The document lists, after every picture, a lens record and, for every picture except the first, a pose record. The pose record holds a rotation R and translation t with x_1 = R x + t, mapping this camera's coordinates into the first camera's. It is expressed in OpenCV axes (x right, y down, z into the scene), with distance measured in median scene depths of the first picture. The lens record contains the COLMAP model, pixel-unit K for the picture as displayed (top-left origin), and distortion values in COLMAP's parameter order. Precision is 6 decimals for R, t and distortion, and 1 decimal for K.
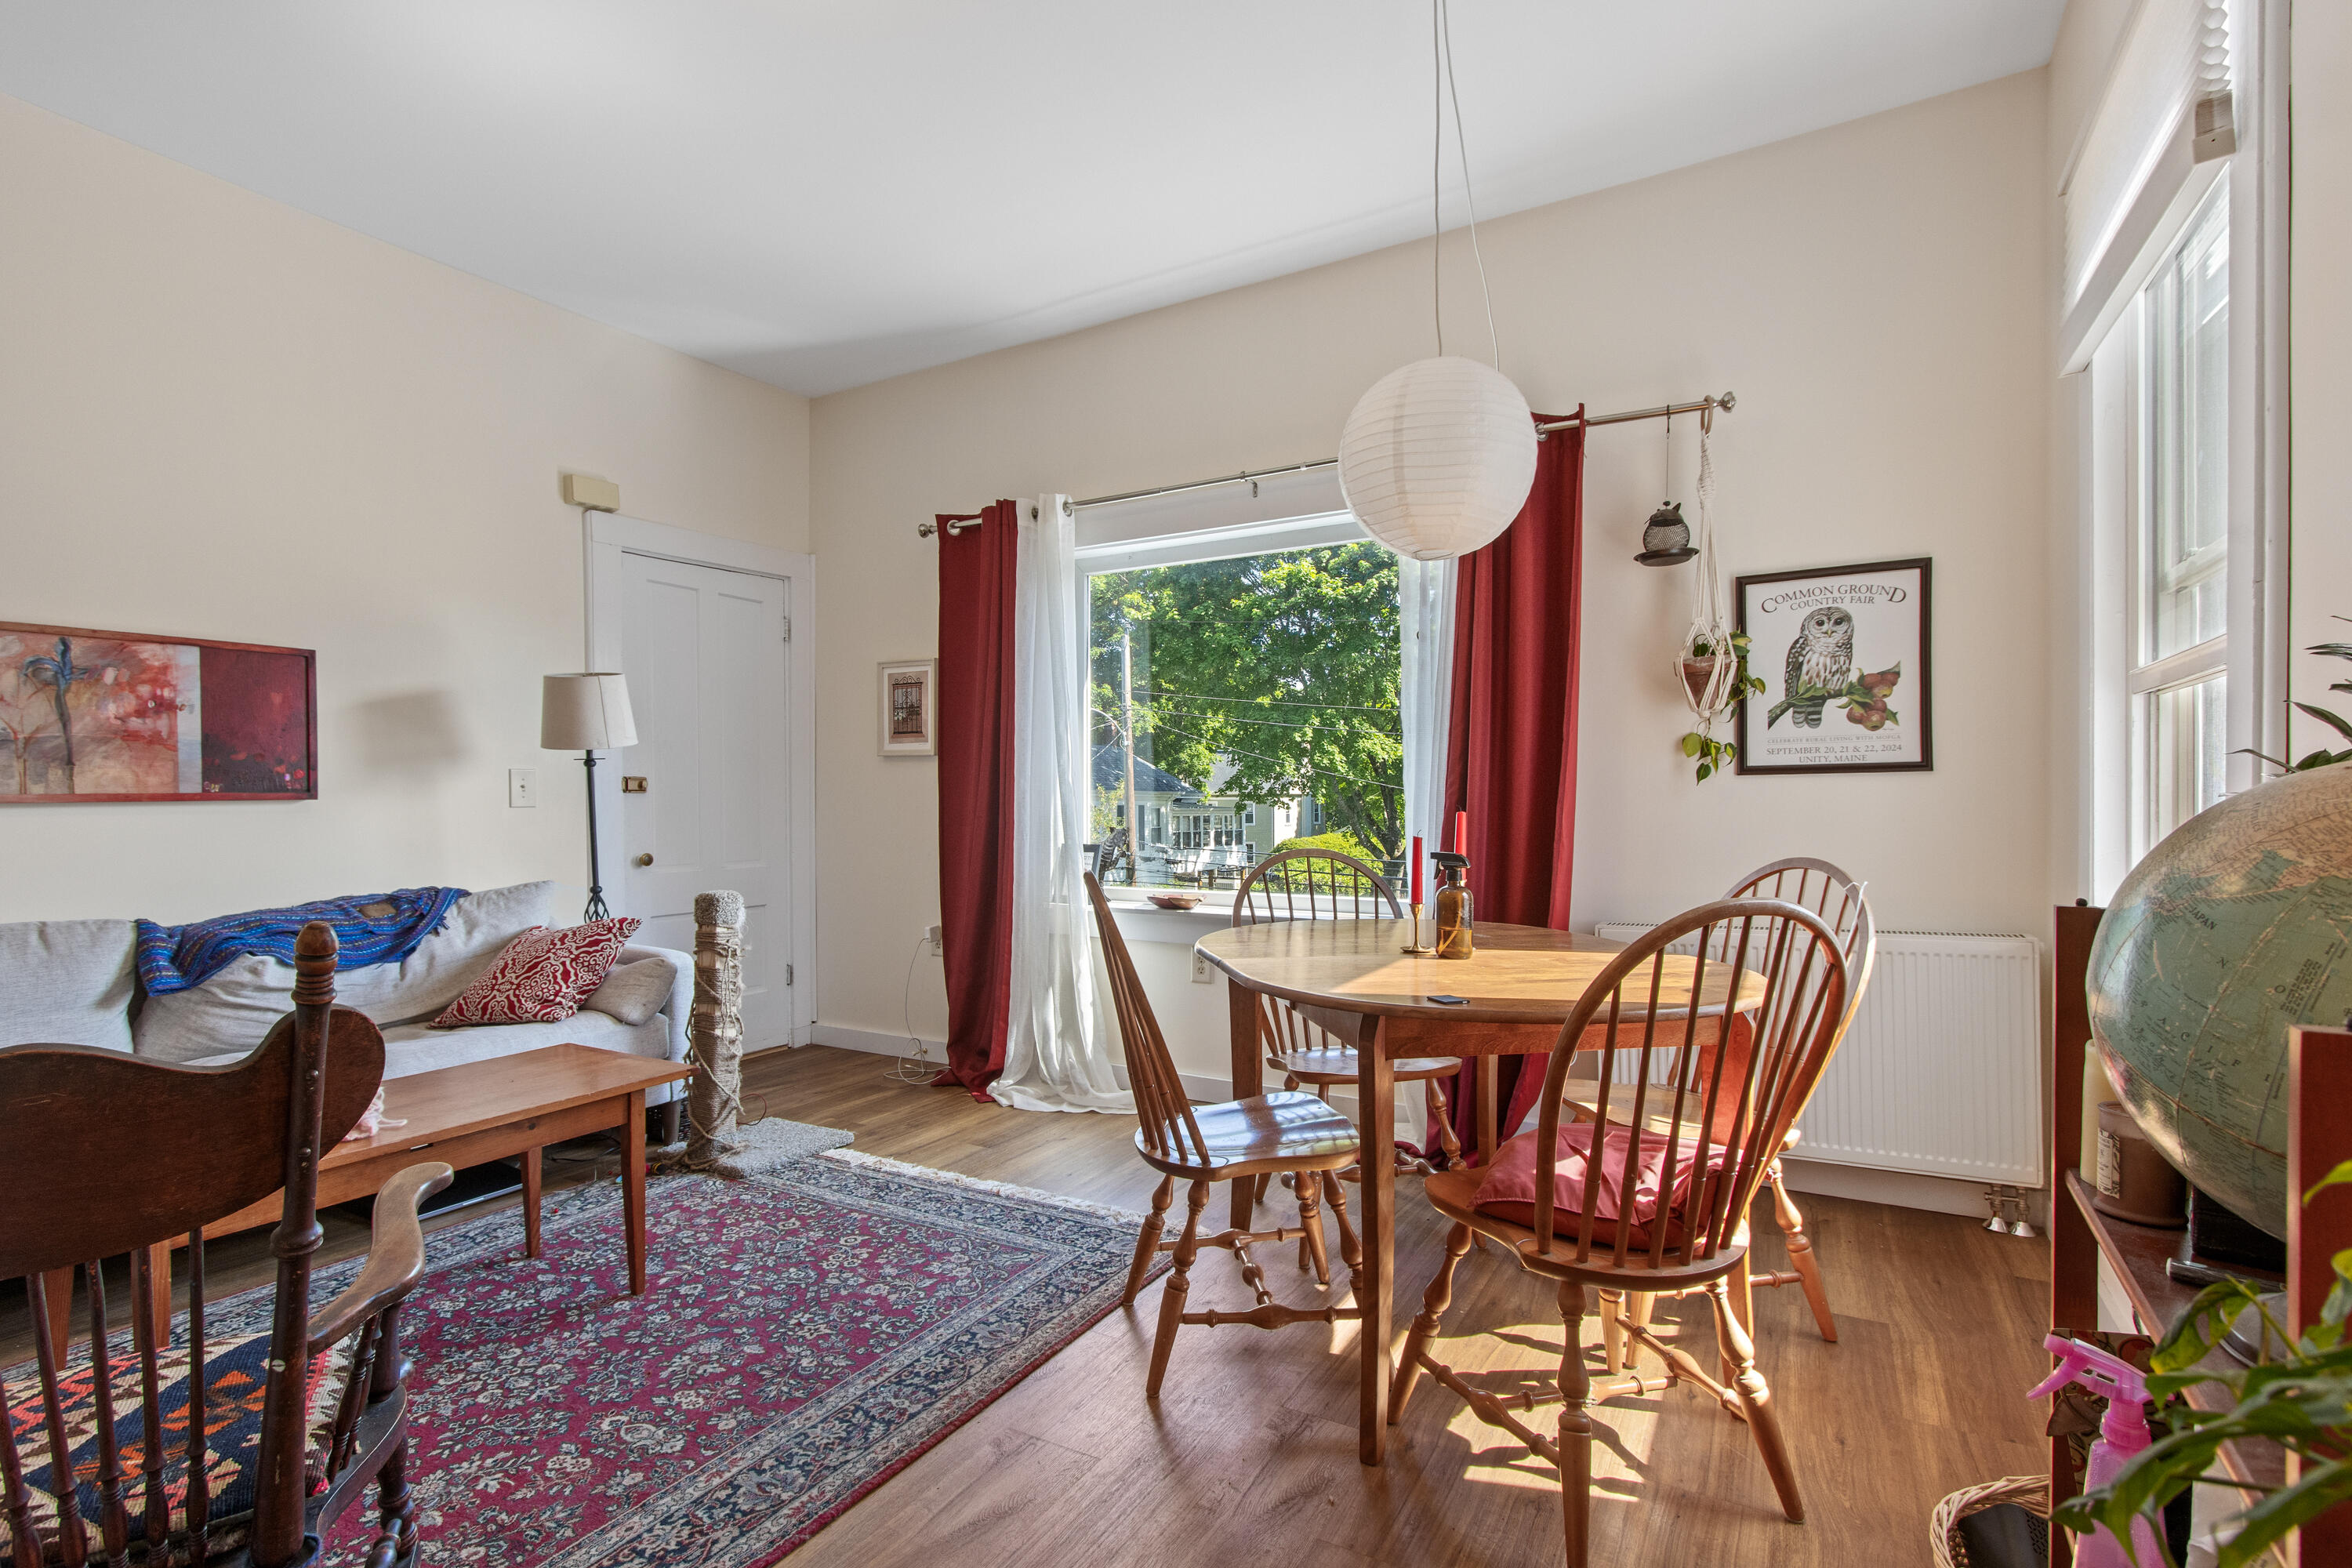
lens RADIAL K [[1120.6, 0, 1179.5], [0, 1120.6, 796.7], [0, 0, 1]] dist [0.009734, -0.000213]
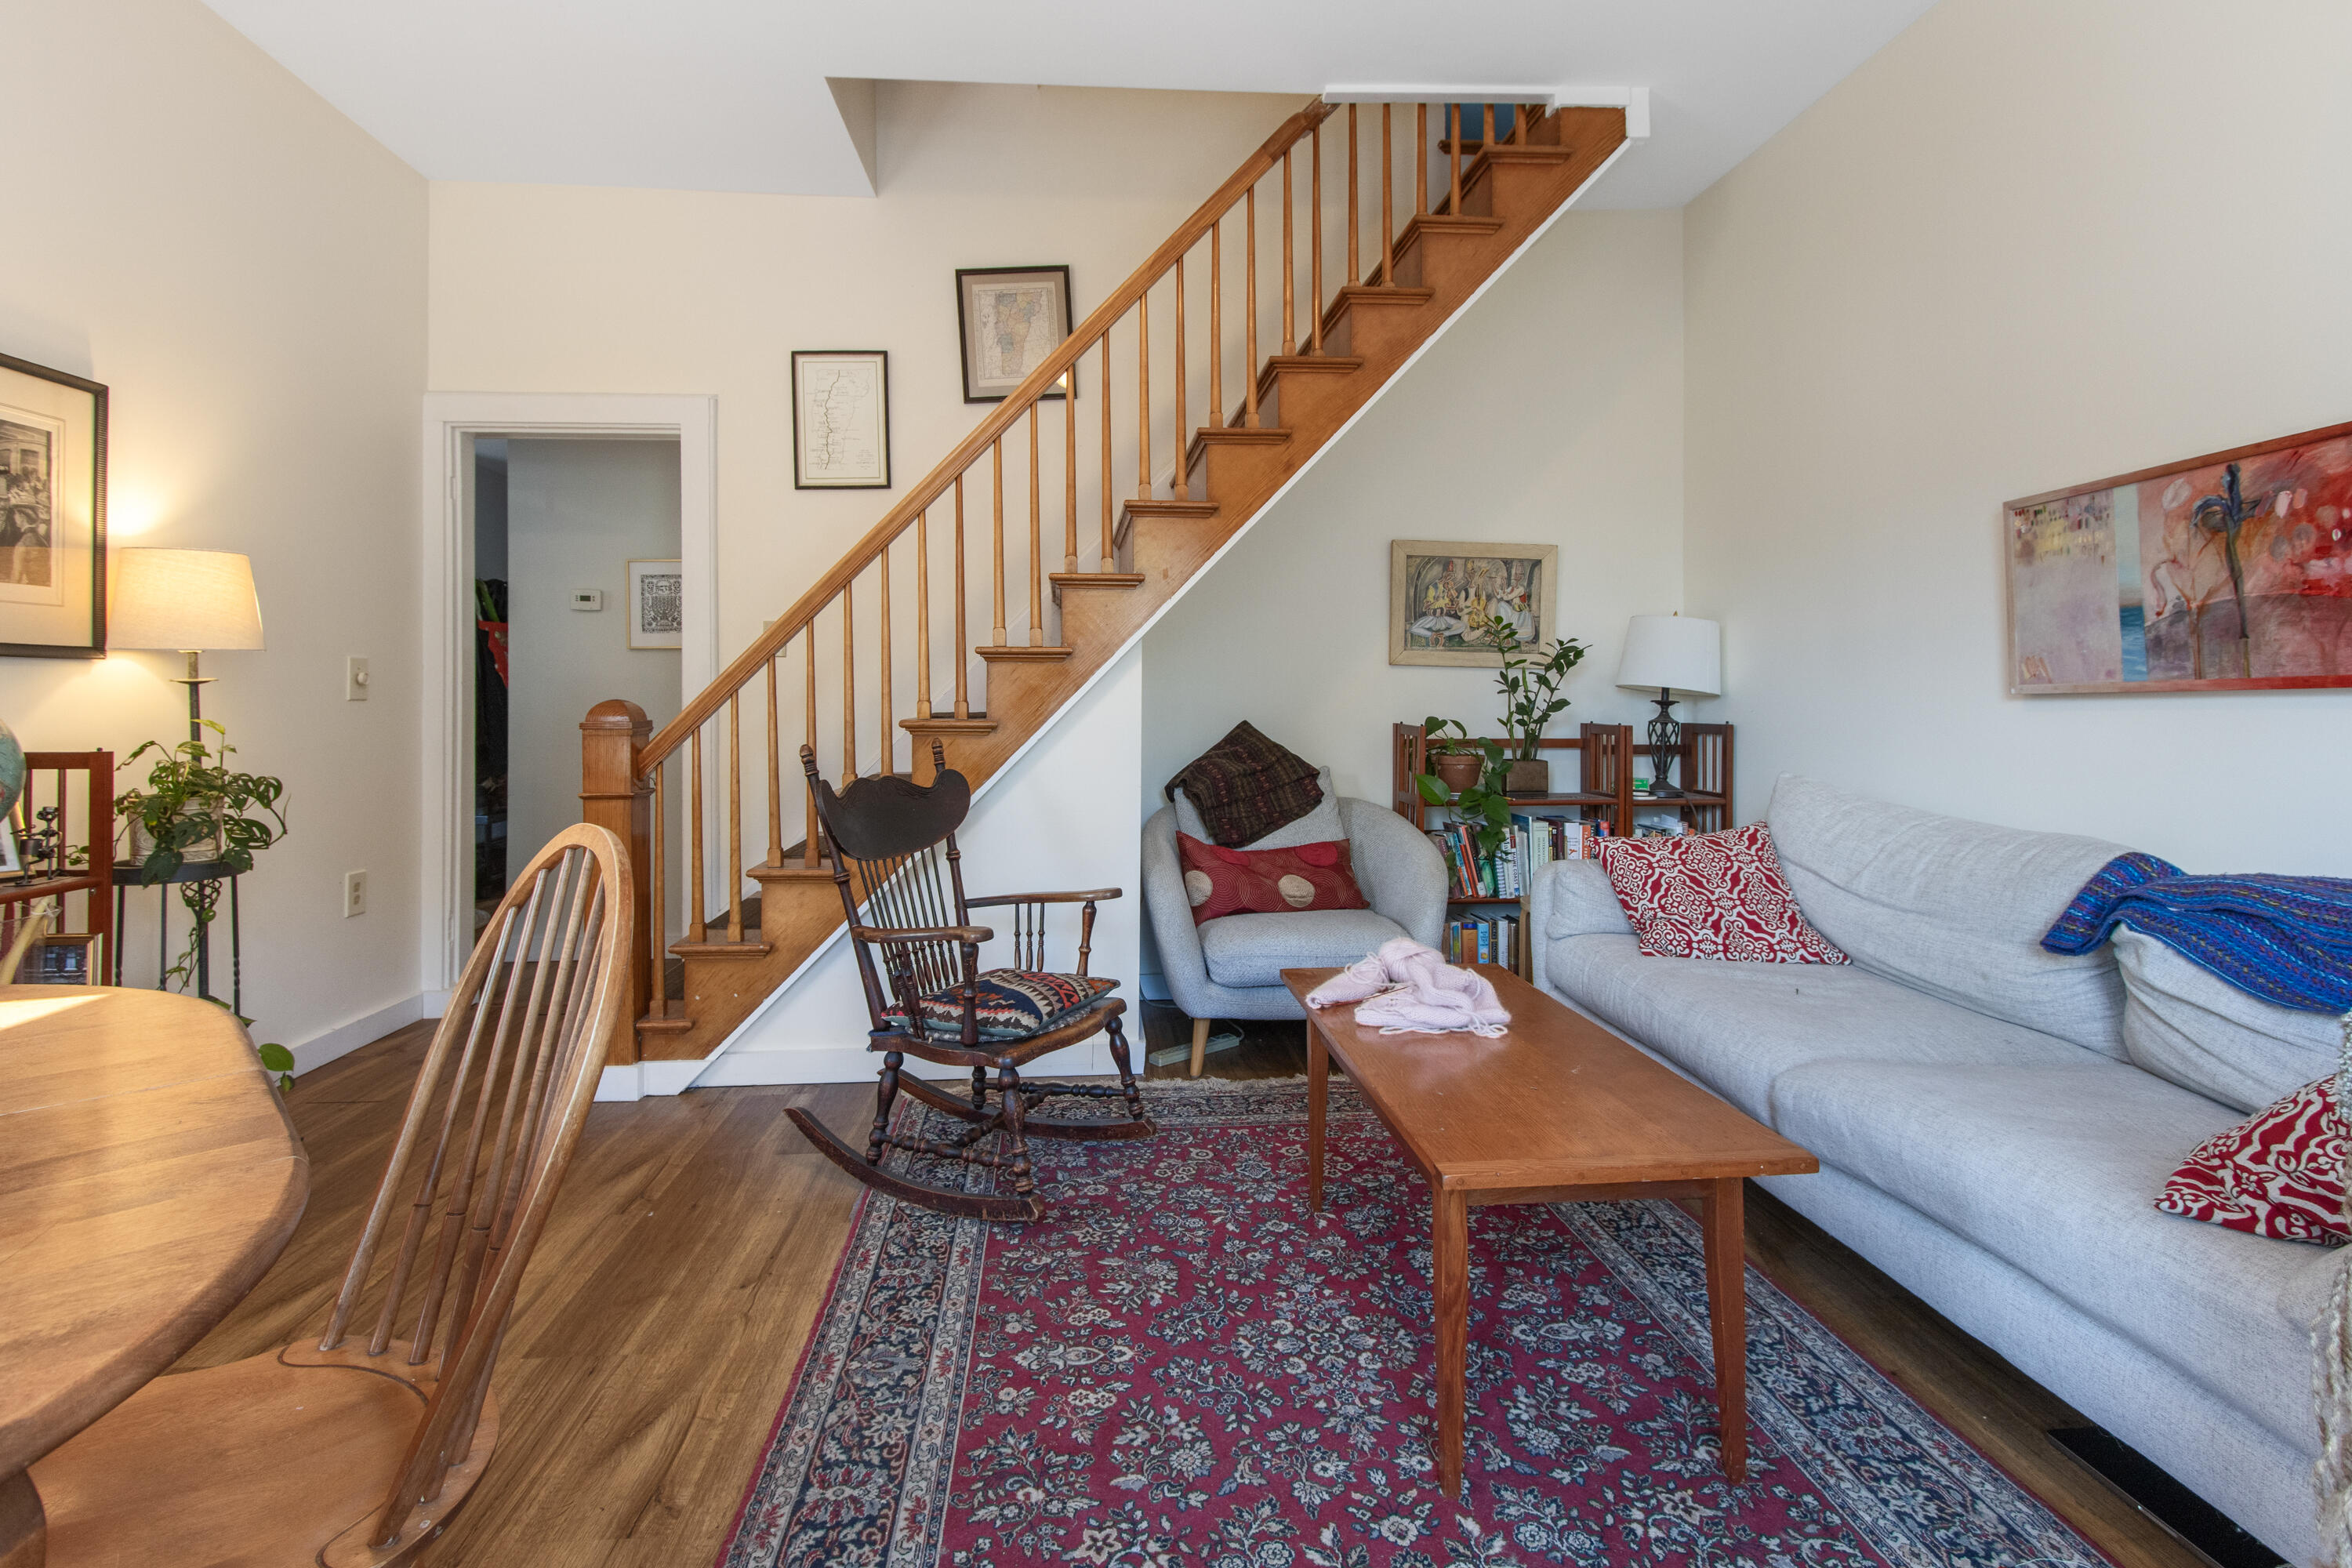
lens RADIAL K [[1120.6, 0, 1156.4], [0, 1120.6, 691.2], [0, 0, 1]] dist [0.009734, -0.000213]
pose [[-0.833731, 0.001258, -0.552169, -0.006636], [0.006300, 0.999954, -0.007233, 0.006661], [0.552134, -0.009509, -0.833701, 1.229021]]
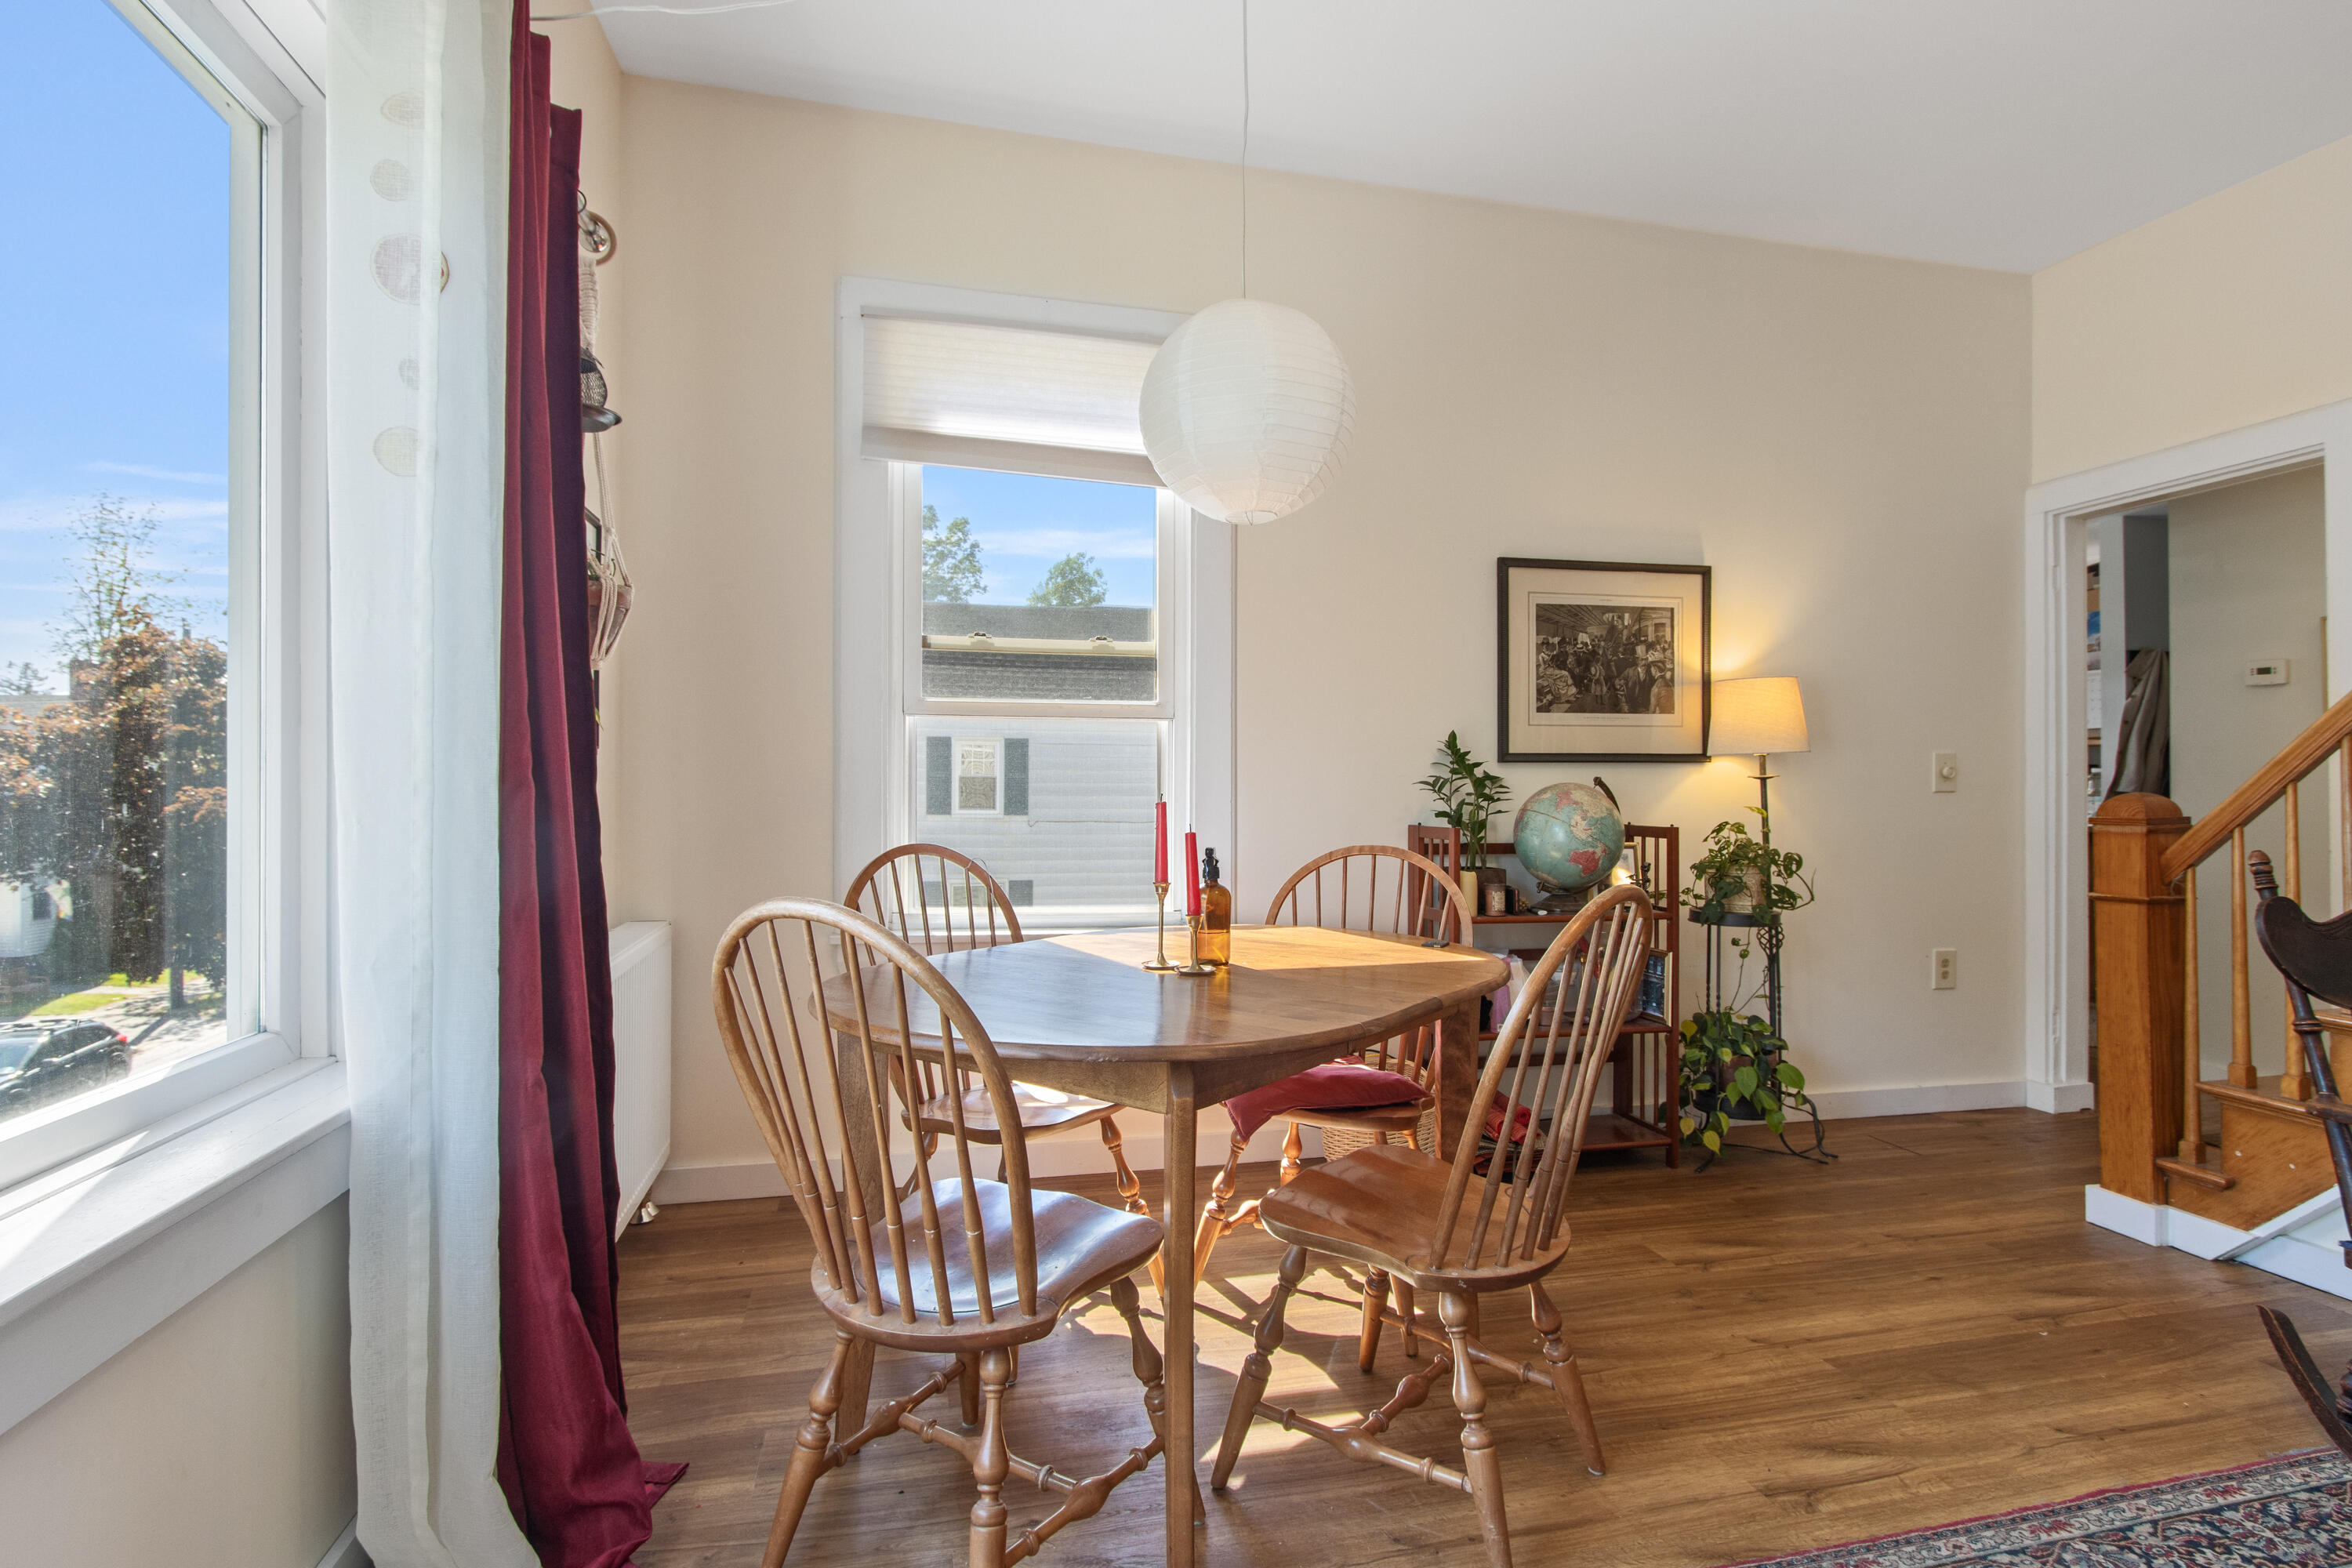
lens RADIAL K [[1120.6, 0, 1169.4], [0, 1120.6, 788.1], [0, 0, 1]] dist [0.009734, -0.000213]
pose [[-0.694629, 0.003642, 0.719359, -0.301187], [-0.001015, 0.999981, -0.006042, 0.006337], [-0.719368, -0.004927, -0.694612, 1.322692]]
